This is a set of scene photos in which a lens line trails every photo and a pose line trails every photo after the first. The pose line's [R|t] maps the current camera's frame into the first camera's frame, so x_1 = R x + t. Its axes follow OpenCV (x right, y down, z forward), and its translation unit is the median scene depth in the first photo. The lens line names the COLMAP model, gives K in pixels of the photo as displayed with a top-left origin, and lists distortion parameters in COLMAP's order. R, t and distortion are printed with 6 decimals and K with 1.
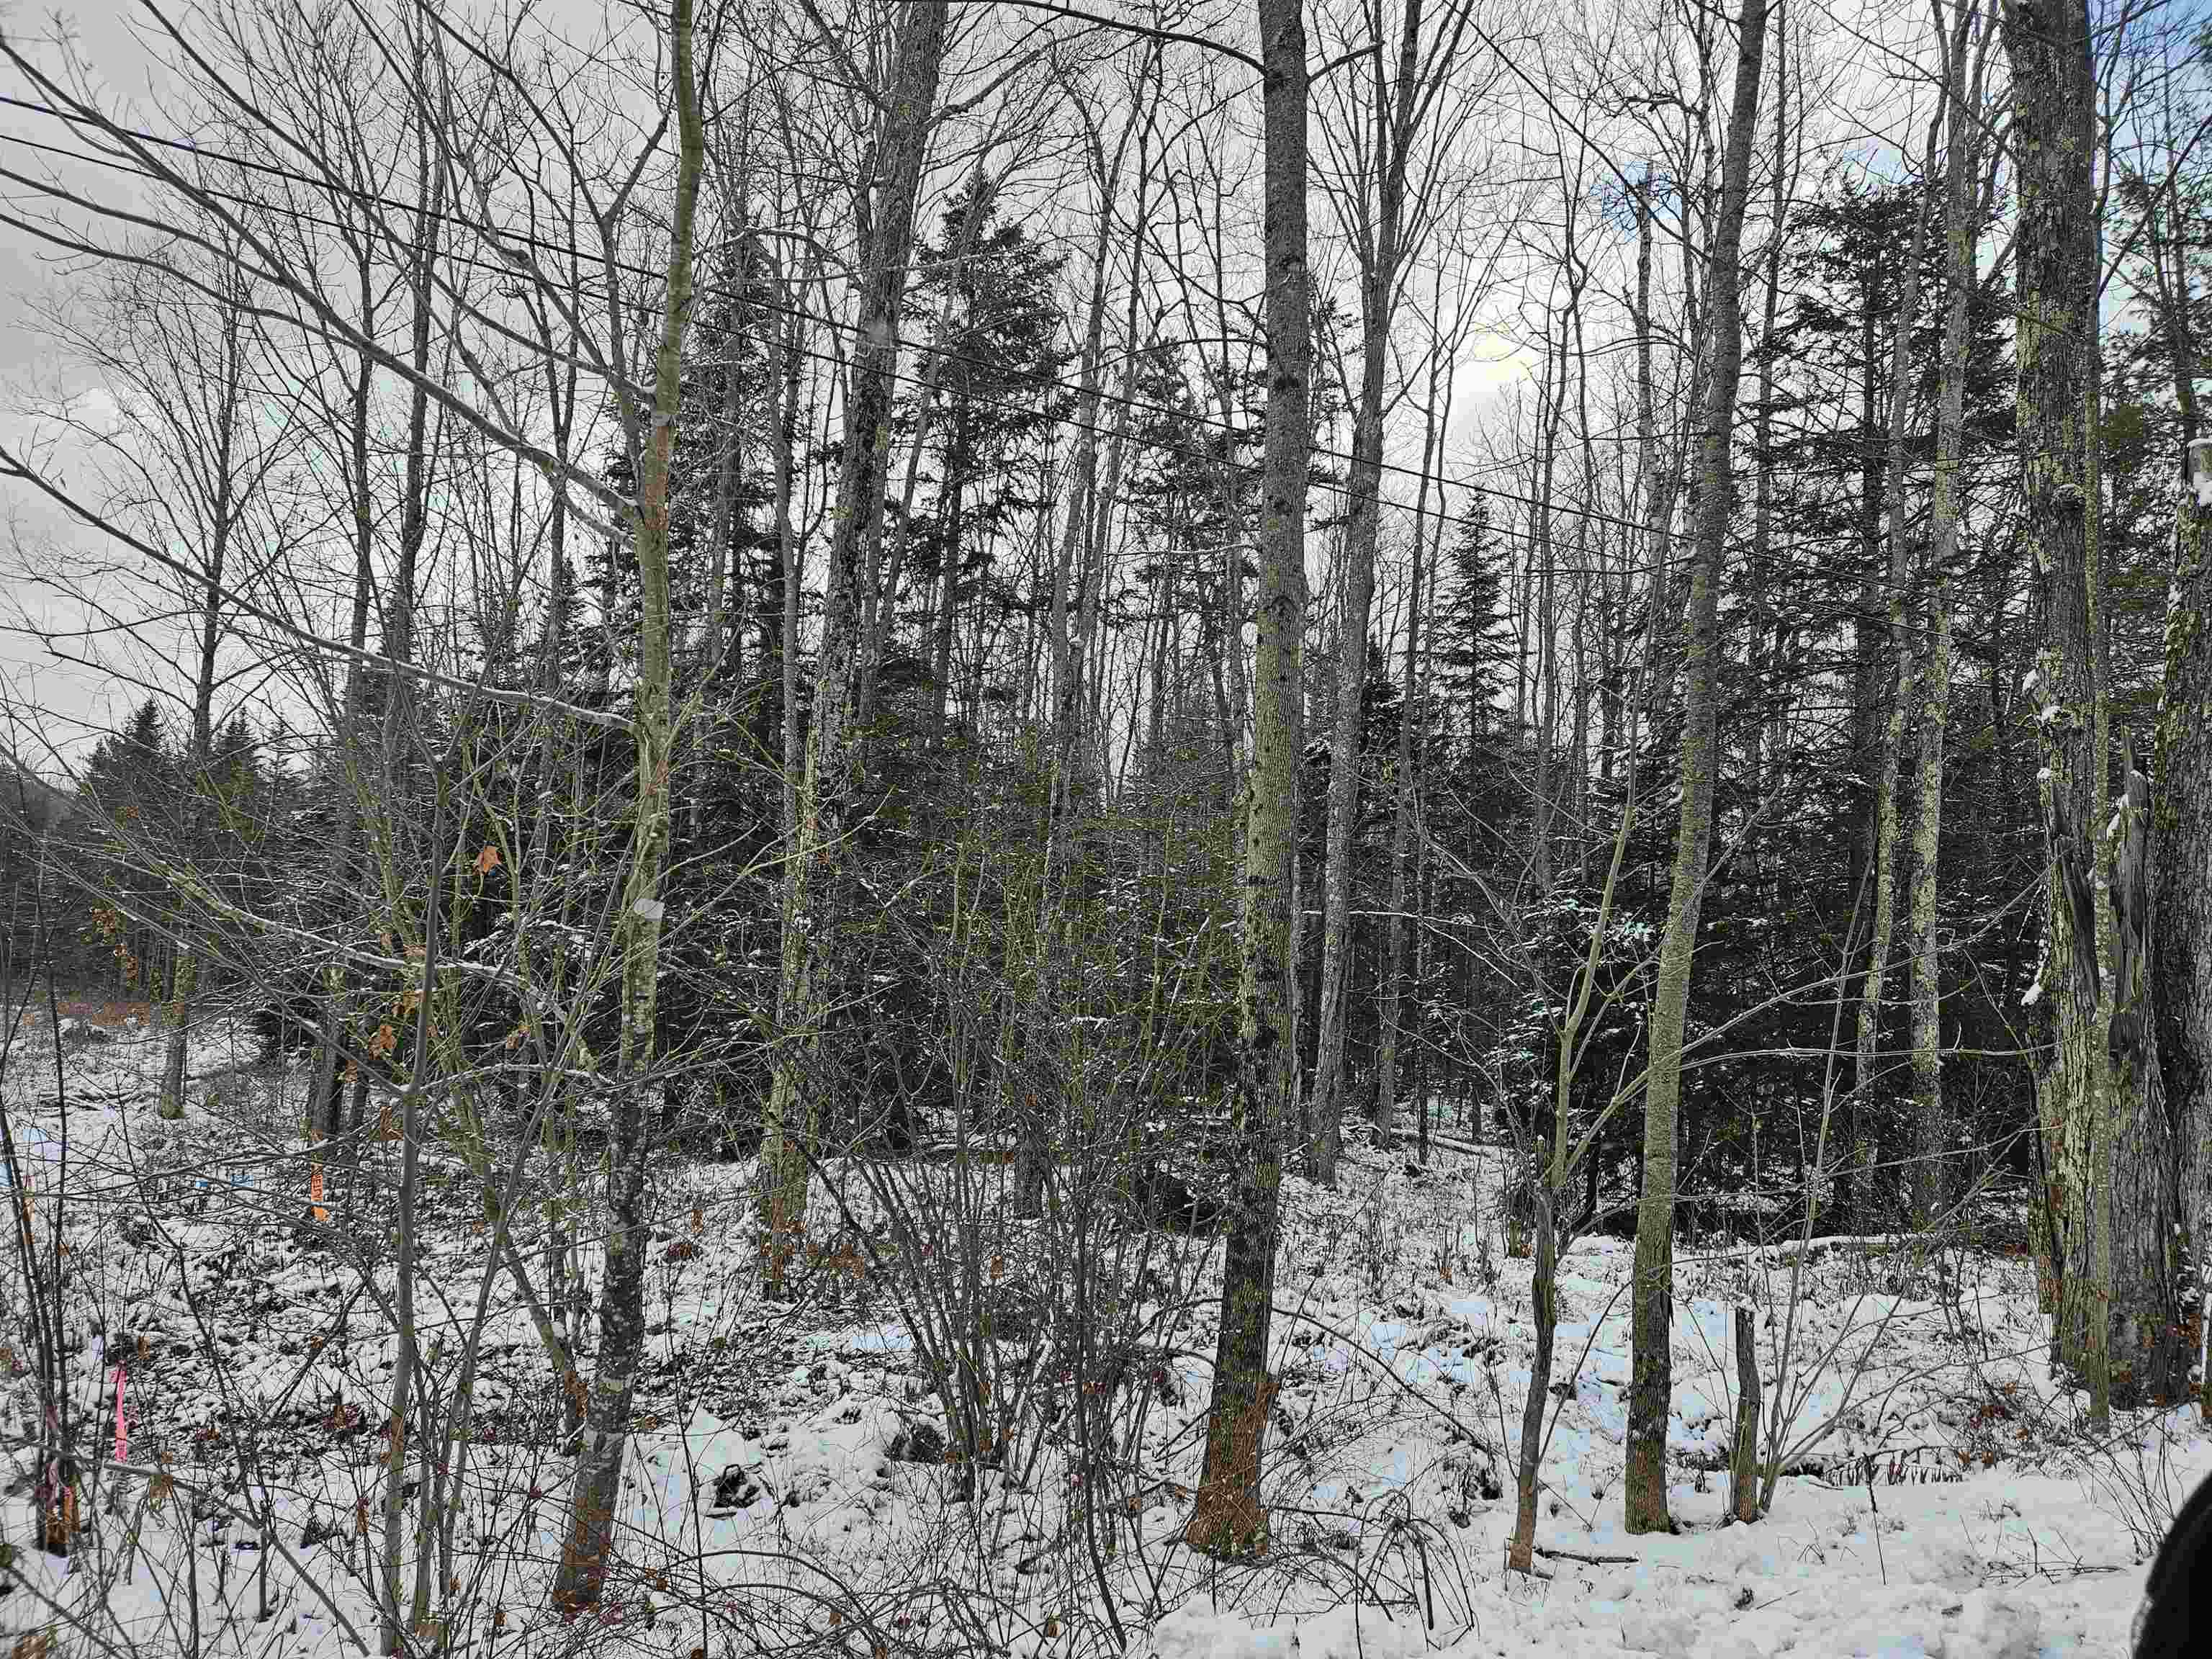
lens RADIAL K [[1445.6, 0, 1112.2], [0, 1445.6, 827.7], [0, 0, 1]] dist [0.076641, -0.058925]
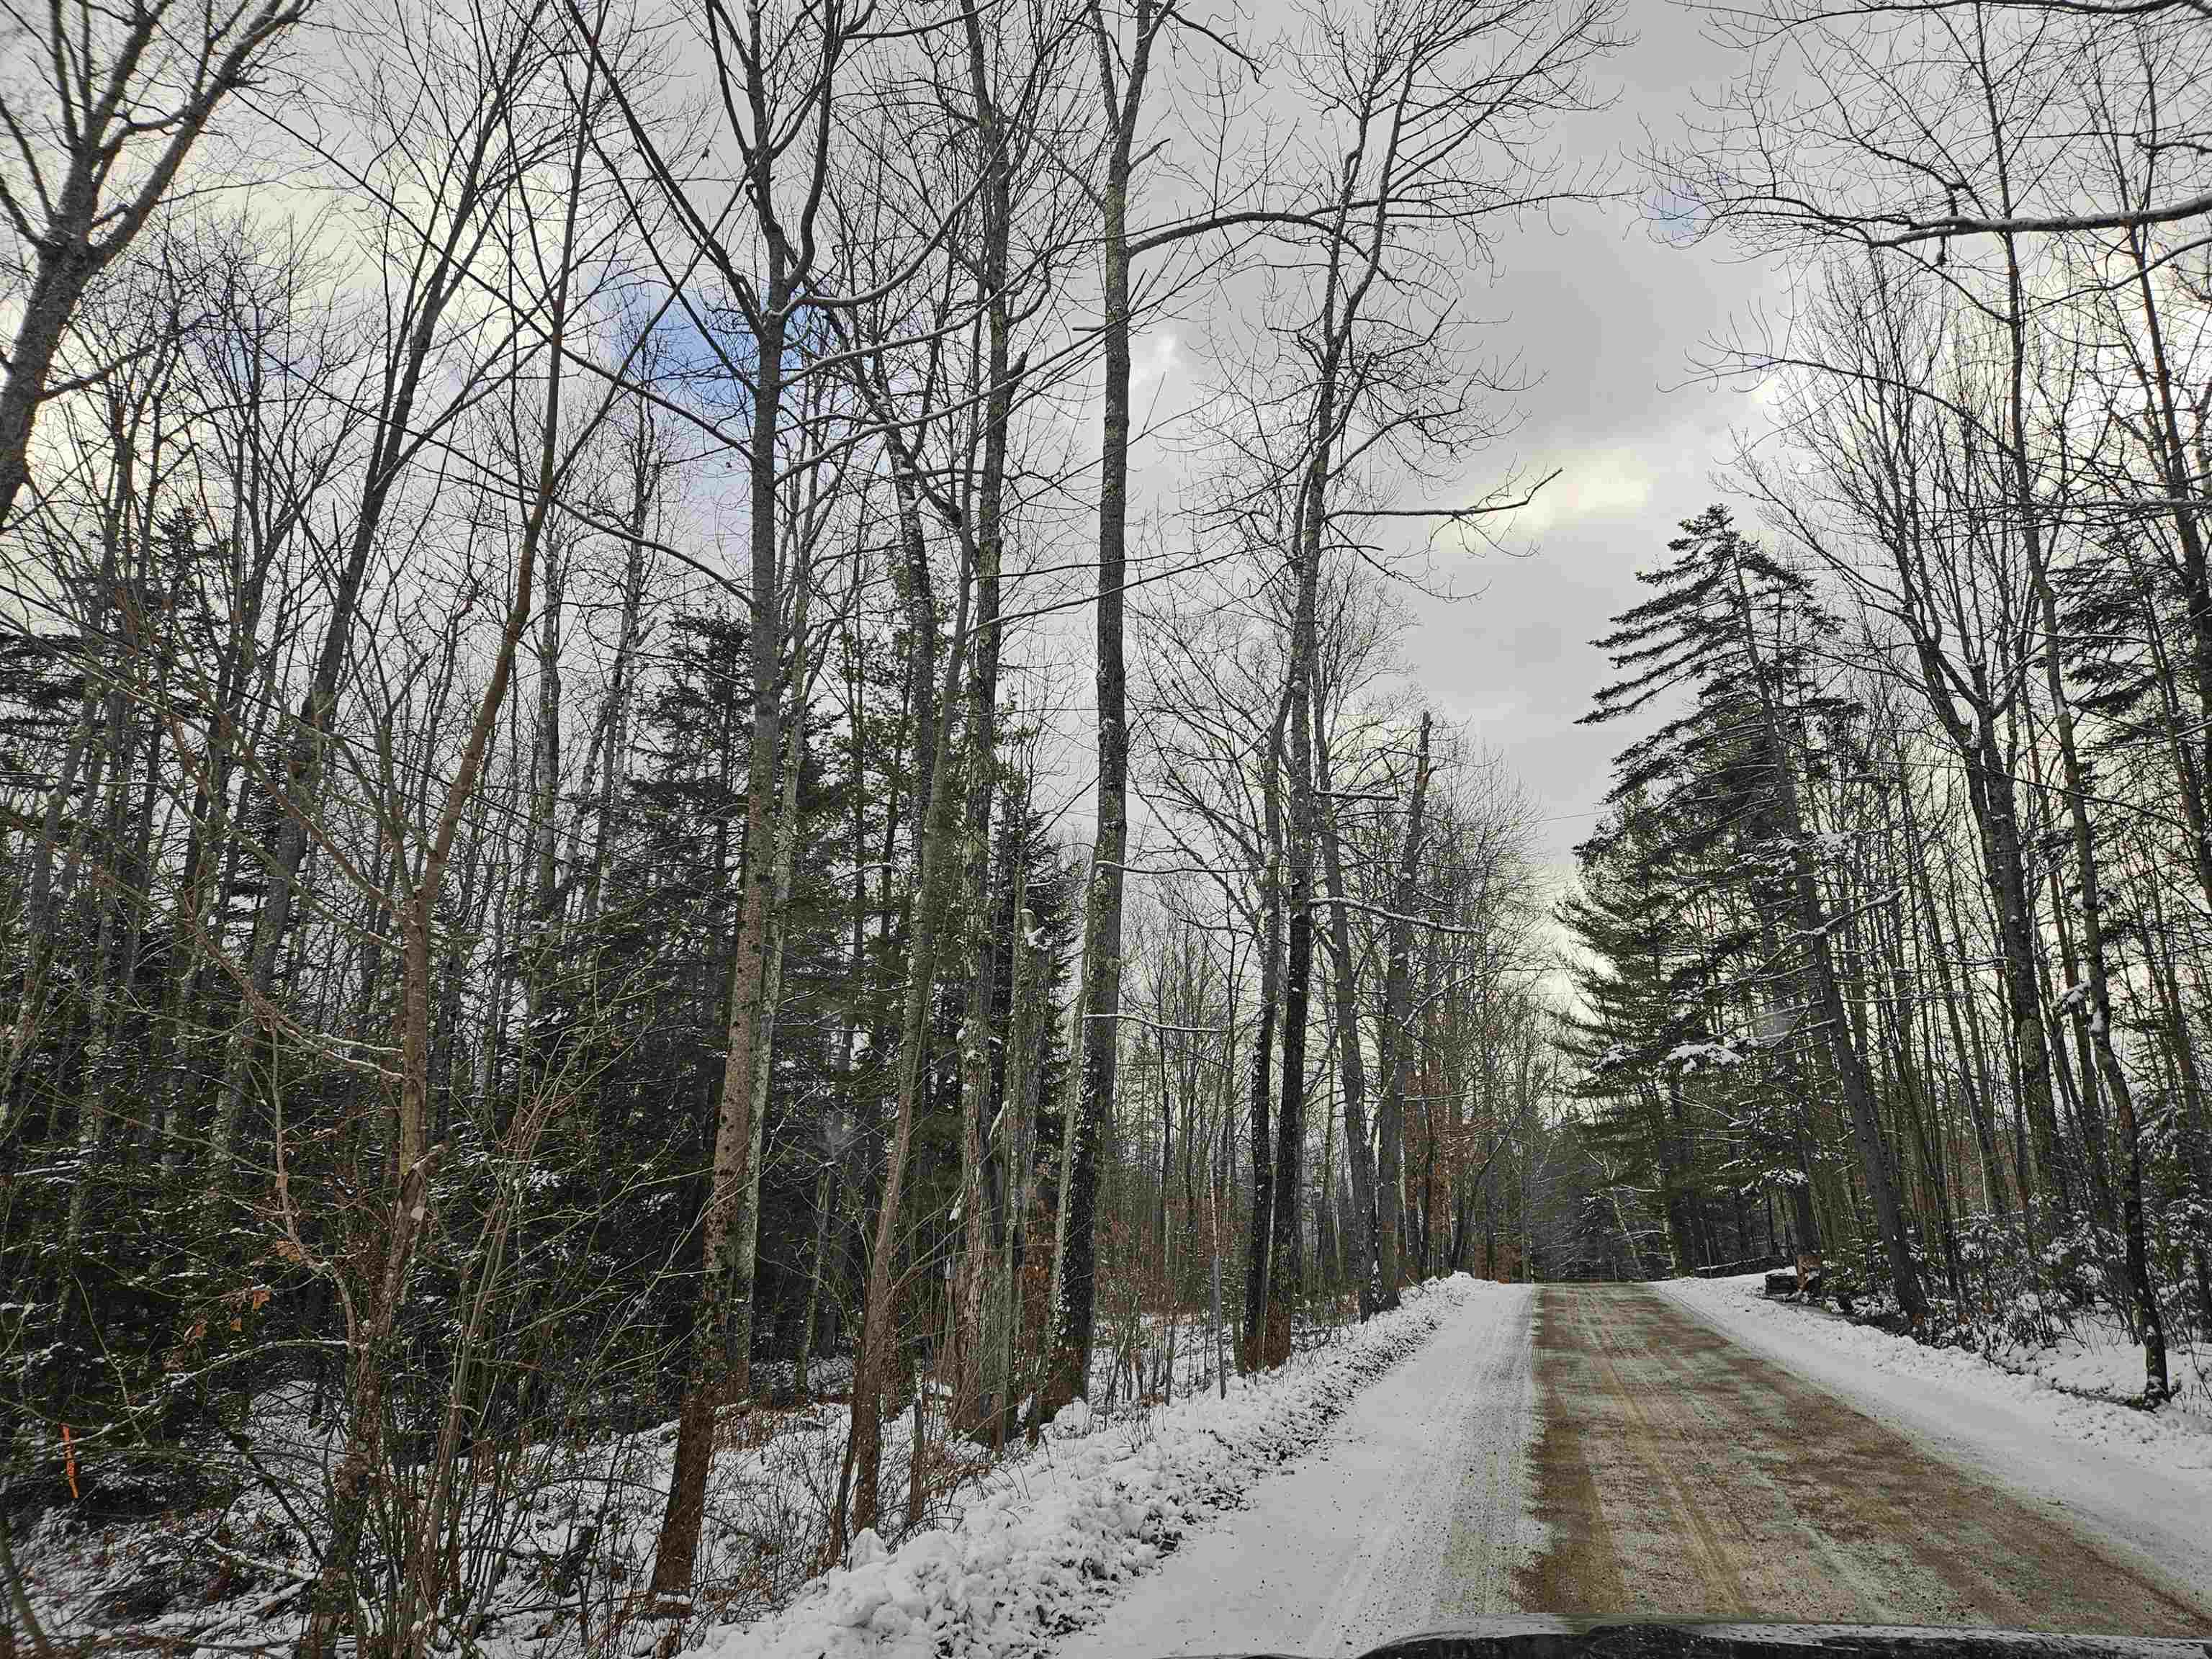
lens RADIAL K [[1445.6, 0, 1112.2], [0, 1445.6, 827.7], [0, 0, 1]] dist [0.076641, -0.058925]
pose [[0.640544, 0.144101, 0.754280, -0.652182], [-0.028256, 0.985993, -0.164373, -0.063750], [-0.767402, 0.083975, 0.635644, -0.303839]]
